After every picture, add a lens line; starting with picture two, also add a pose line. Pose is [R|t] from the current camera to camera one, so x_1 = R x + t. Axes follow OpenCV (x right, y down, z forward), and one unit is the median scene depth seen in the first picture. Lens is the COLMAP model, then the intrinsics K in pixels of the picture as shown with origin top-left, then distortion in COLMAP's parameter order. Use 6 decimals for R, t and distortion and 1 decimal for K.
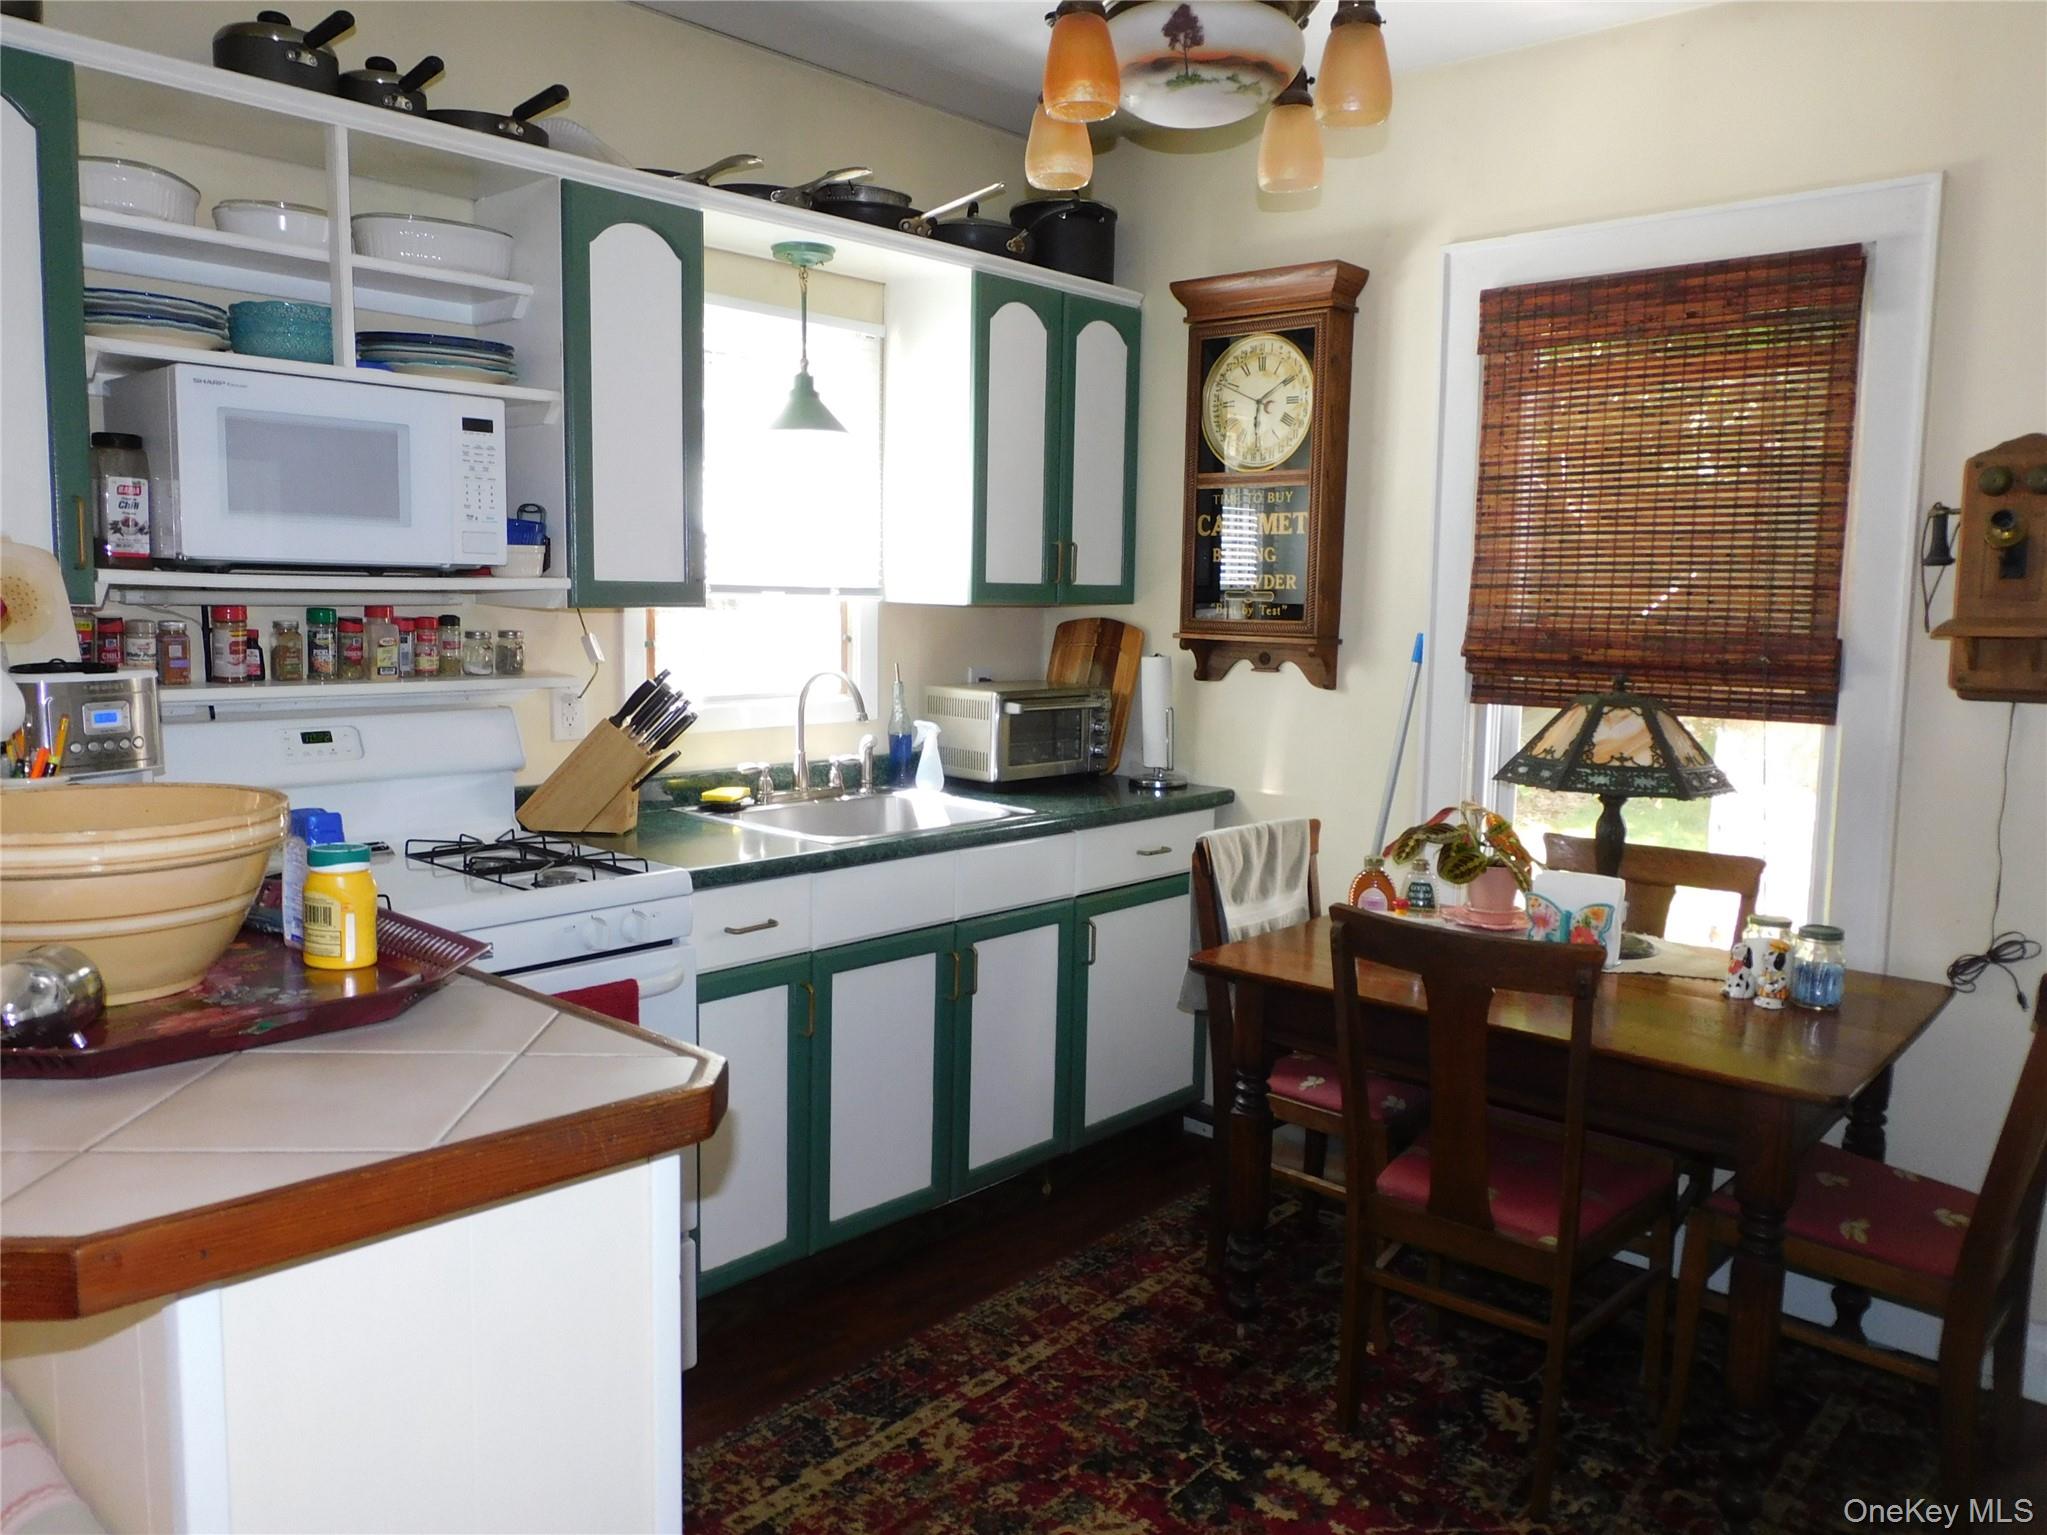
lens RADIAL K [[1529.7, 0, 1028.4], [0, 1529.7, 763.2], [0, 0, 1]] dist [0.008954, -0.018469]
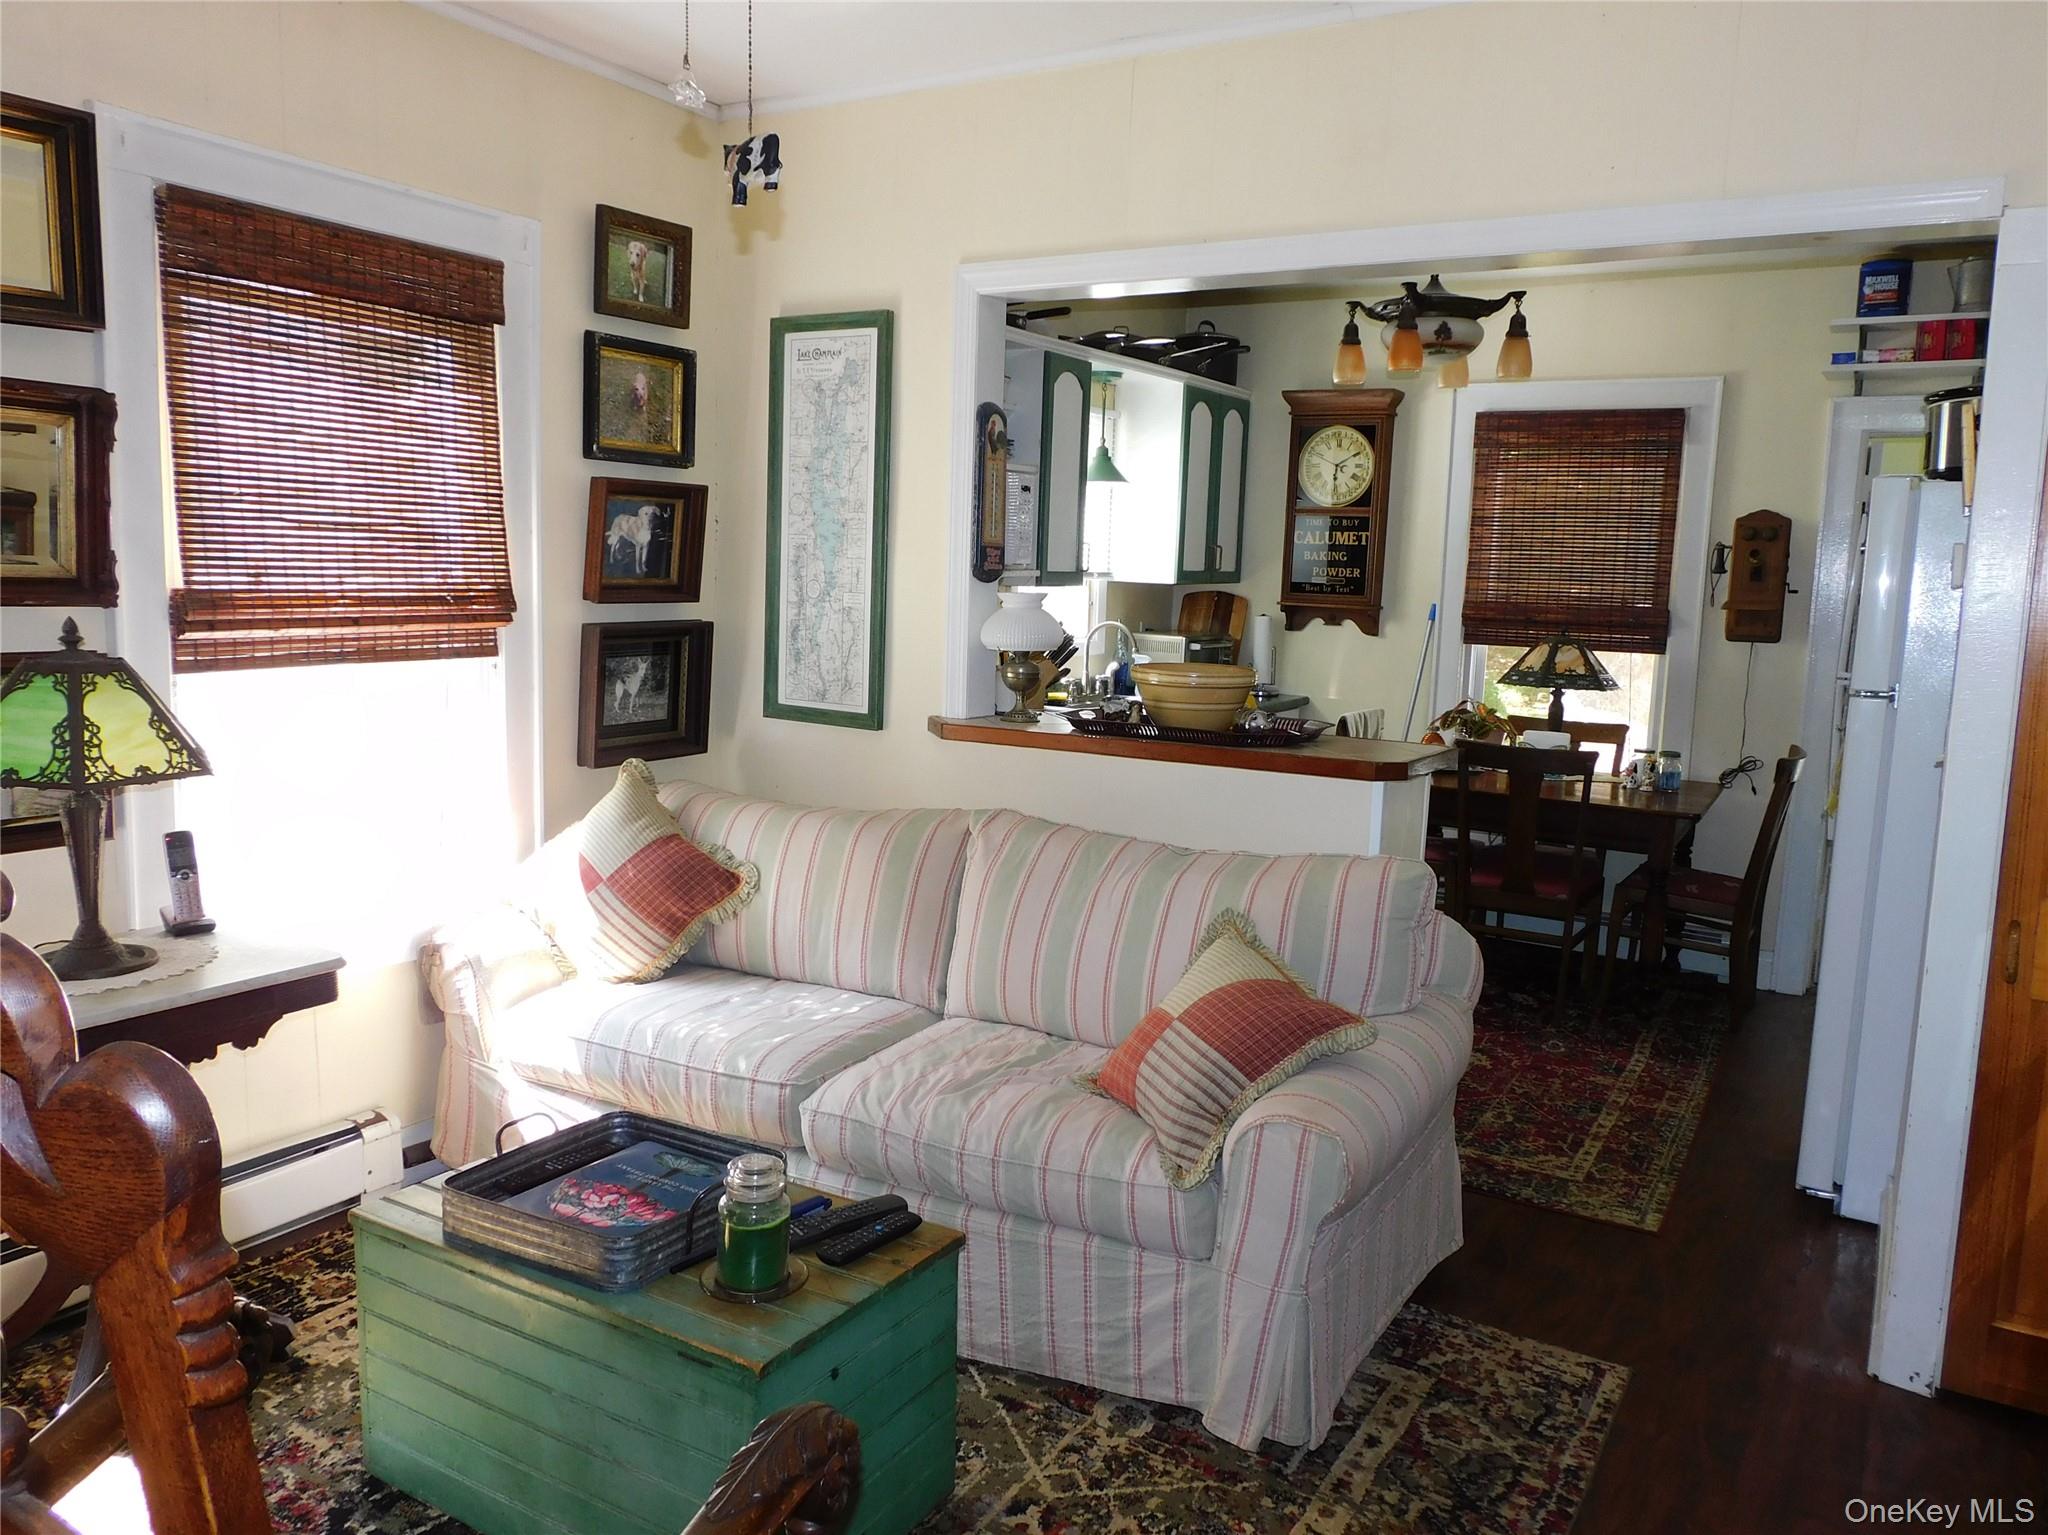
lens RADIAL K [[1530.5, 0, 1016.6], [0, 1530.5, 770.3], [0, 0, 1]] dist [0.008954, -0.018469]
pose [[0.981074, -0.011484, 0.193293, -0.599586], [0.005274, 0.999454, 0.032609, 0.049557], [-0.193562, -0.030973, 0.980599, -0.683826]]
